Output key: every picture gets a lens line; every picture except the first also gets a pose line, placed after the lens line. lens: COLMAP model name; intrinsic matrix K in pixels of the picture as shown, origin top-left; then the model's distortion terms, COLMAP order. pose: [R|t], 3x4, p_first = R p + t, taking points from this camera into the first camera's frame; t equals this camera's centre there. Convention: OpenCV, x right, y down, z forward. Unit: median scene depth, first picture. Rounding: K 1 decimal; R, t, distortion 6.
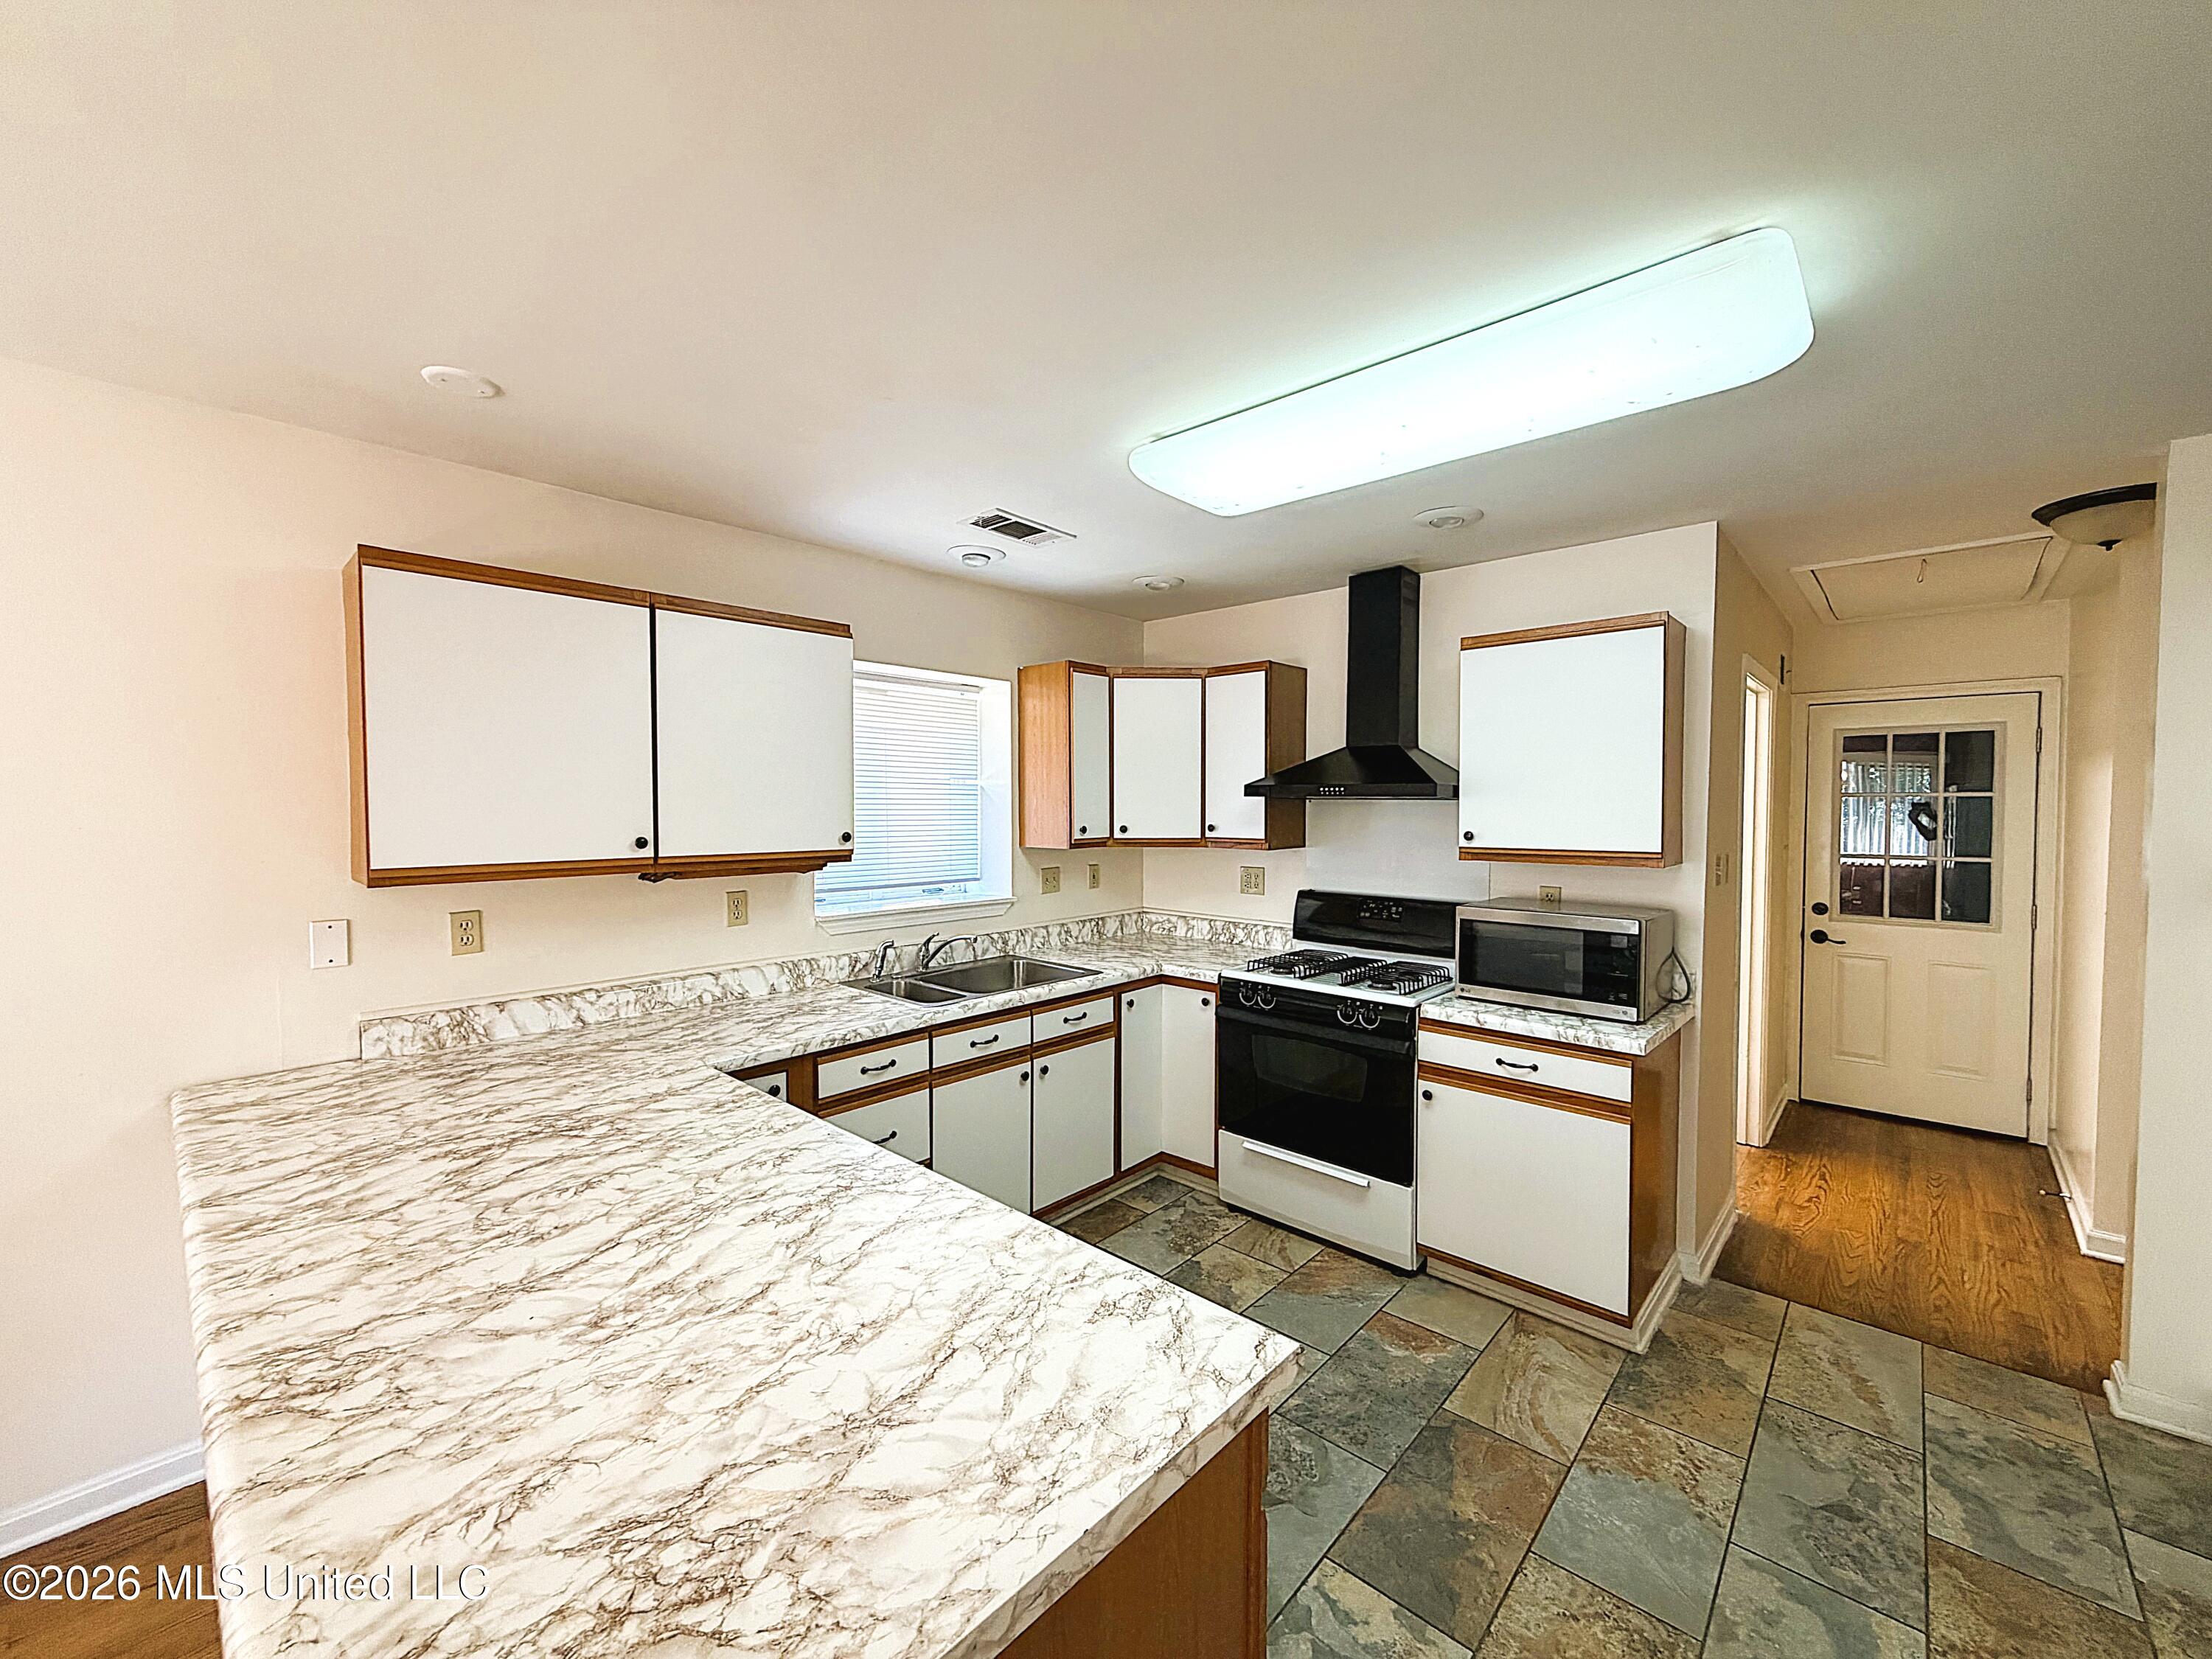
lens RADIAL K [[883.1, 0, 1104.0], [0, 883.1, 832.9], [0, 0, 1]] dist [0.001812, -0.000141]
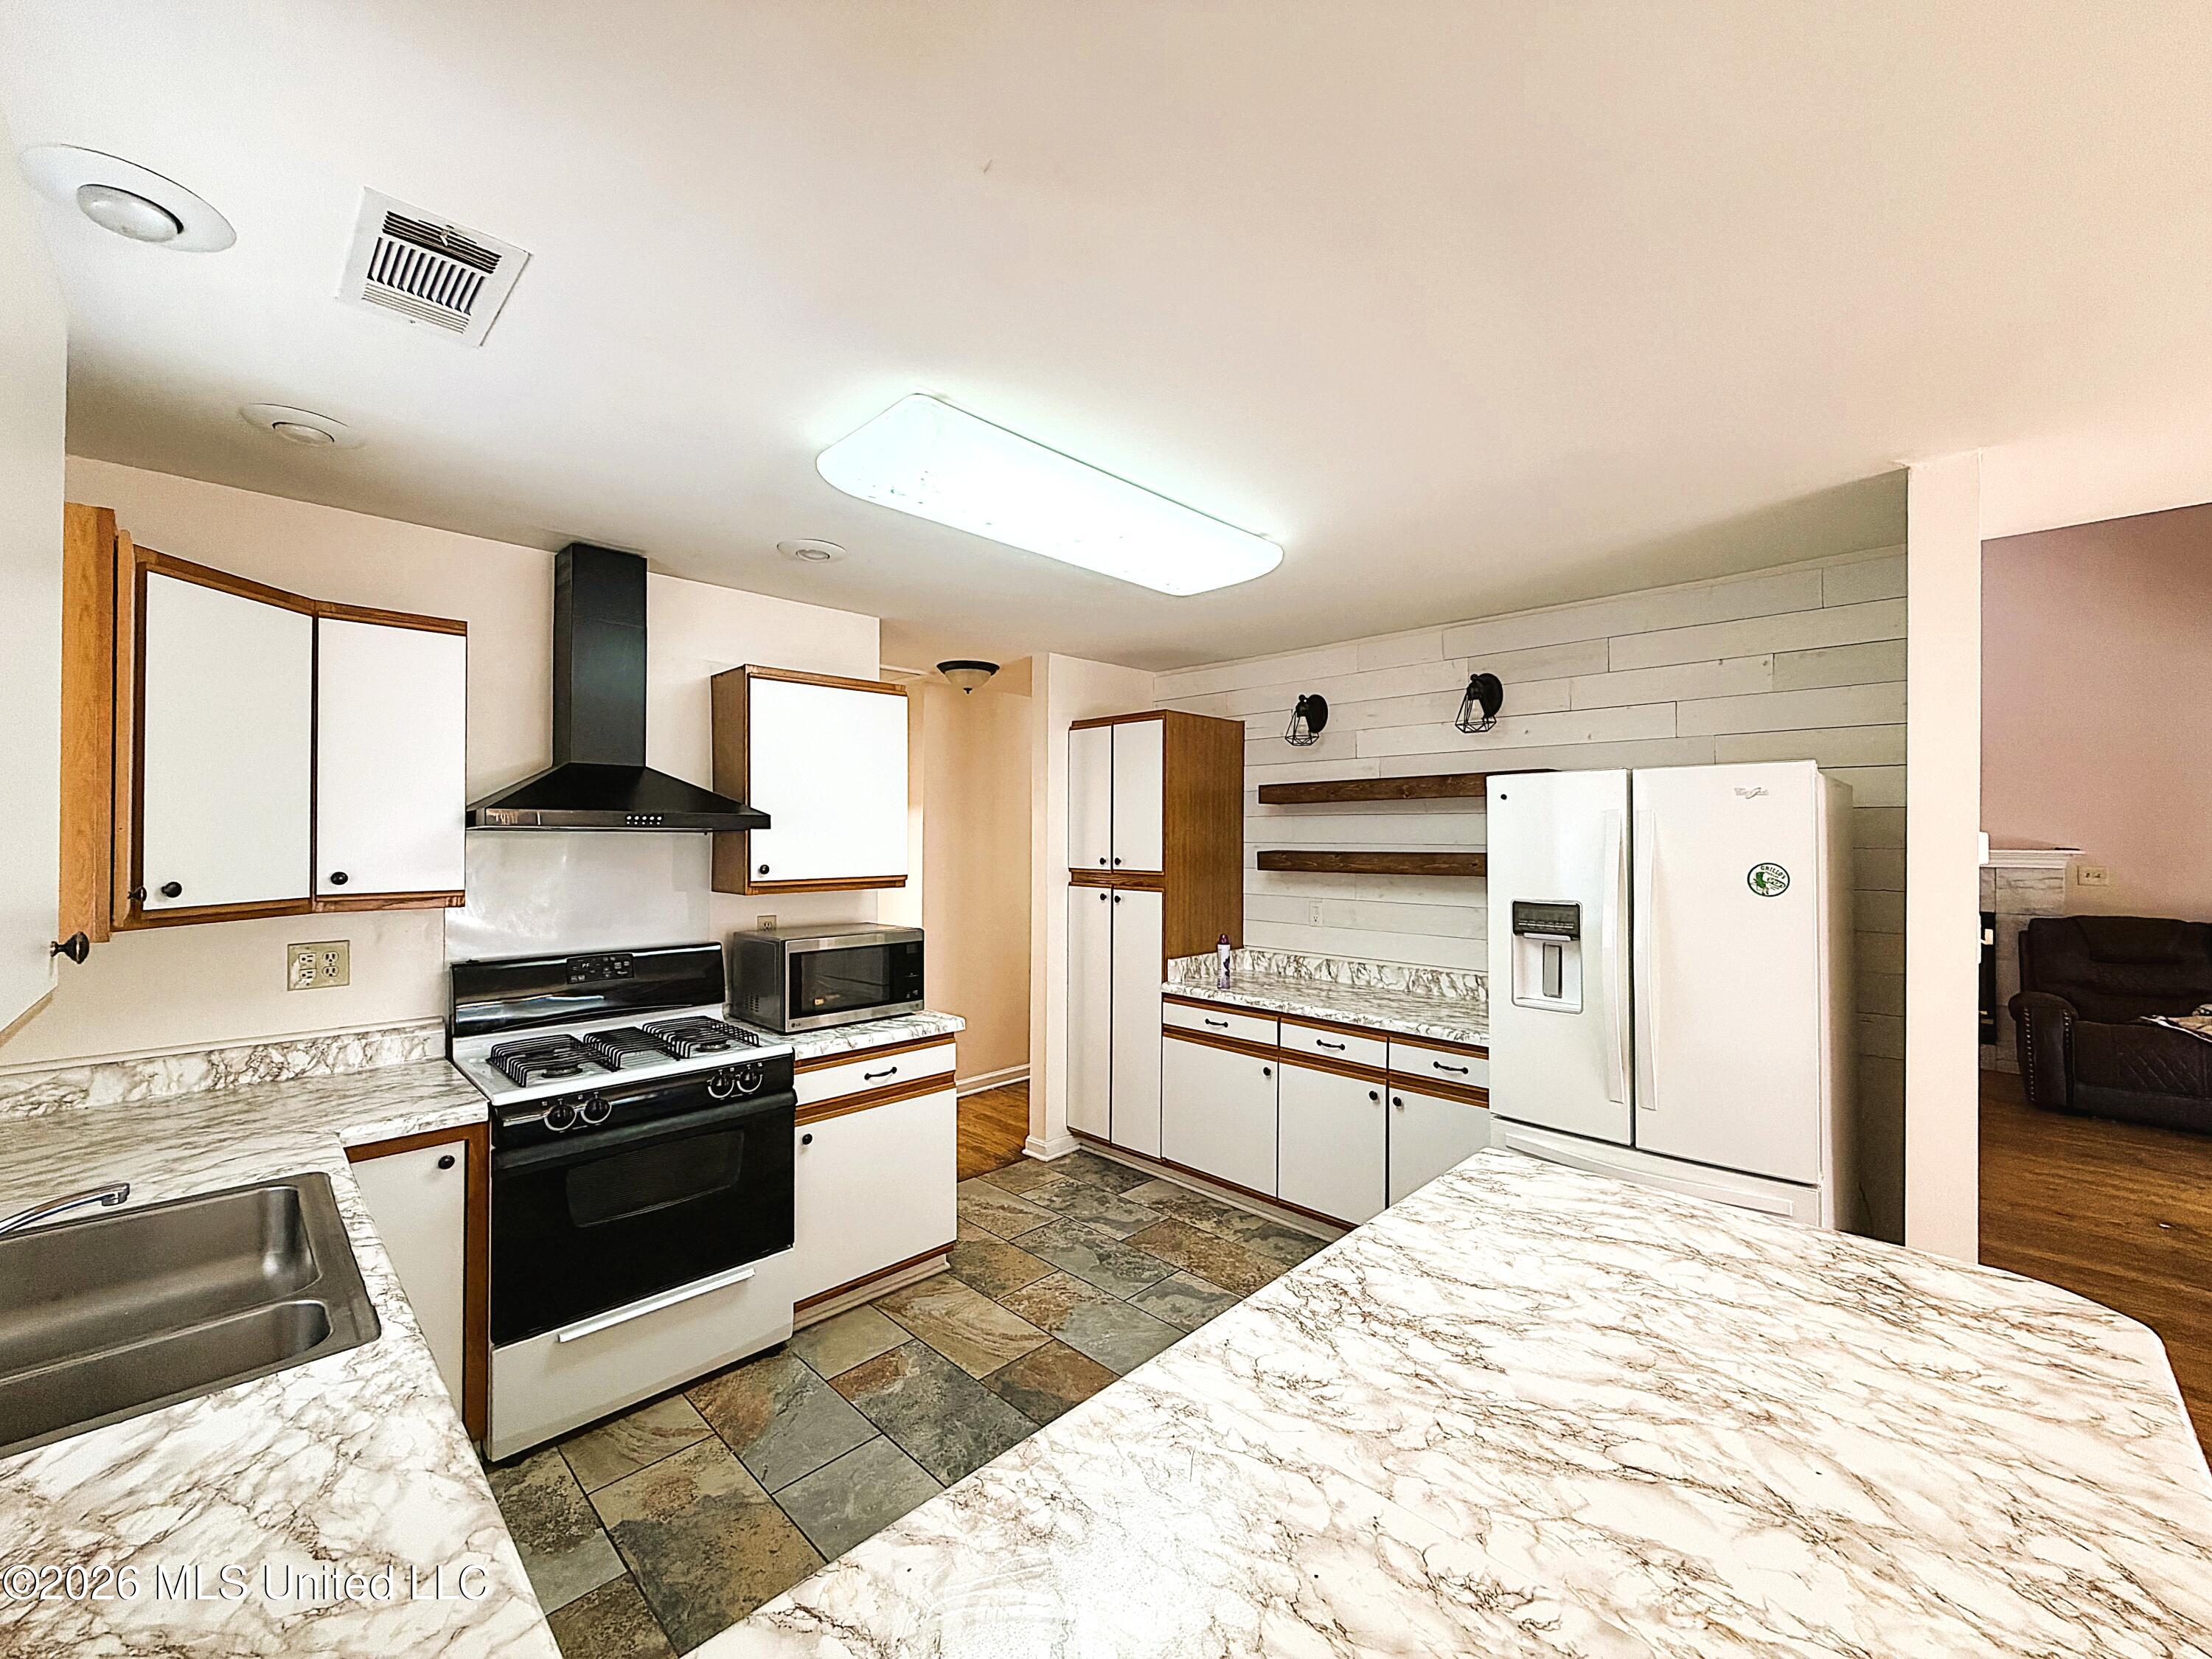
lens RADIAL K [[883.1, 0, 1099.6], [0, 883.1, 829.4], [0, 0, 1]] dist [0.001812, -0.000141]
pose [[0.035510, 0.007096, 0.999344, -0.932226], [0.032804, 0.999428, -0.008262, -0.035044], [-0.998831, 0.033076, 0.035257, 1.011069]]
